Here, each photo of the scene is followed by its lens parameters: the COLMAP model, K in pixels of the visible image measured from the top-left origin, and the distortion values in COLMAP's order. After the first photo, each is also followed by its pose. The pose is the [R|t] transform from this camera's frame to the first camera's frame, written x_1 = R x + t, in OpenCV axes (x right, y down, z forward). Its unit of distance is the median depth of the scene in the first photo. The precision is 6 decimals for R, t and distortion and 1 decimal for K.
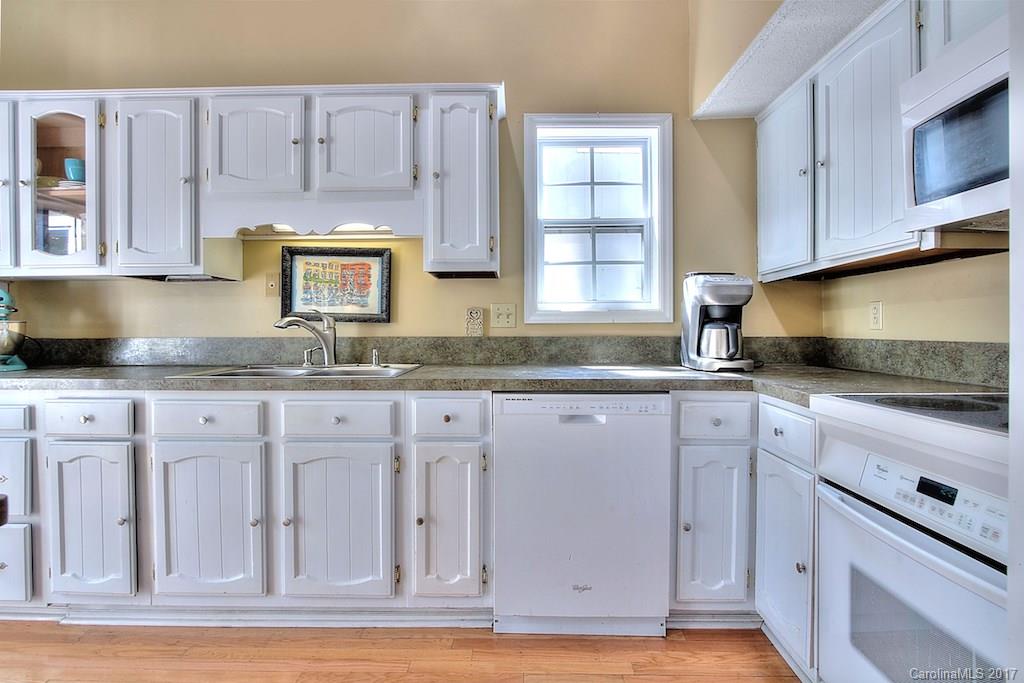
lens RADIAL K [[499.0, 0, 512.0], [0, 499.0, 341.5], [0, 0, 1]] dist [-0.001478, 0.000711]
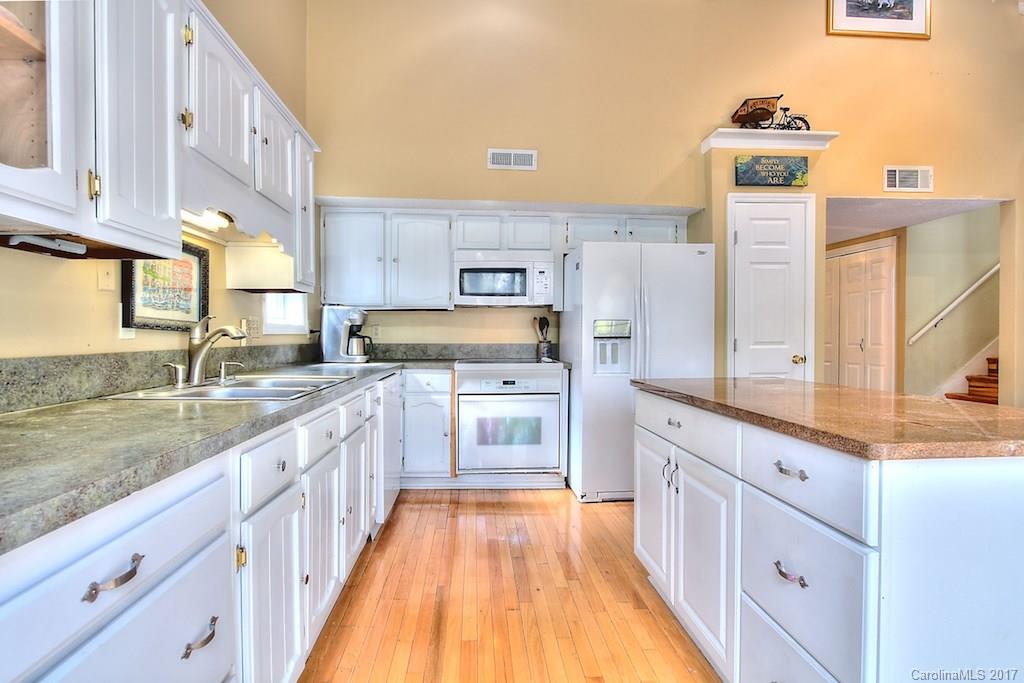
lens RADIAL K [[511.7, 0, 503.0], [0, 511.7, 341.9], [0, 0, 1]] dist [-0.012324, -0.000183]
pose [[-0.065966, -0.010002, 0.997772, -1.183245], [0.023543, 0.999656, 0.011578, -0.018941], [-0.997544, 0.024254, -0.065708, 0.533009]]
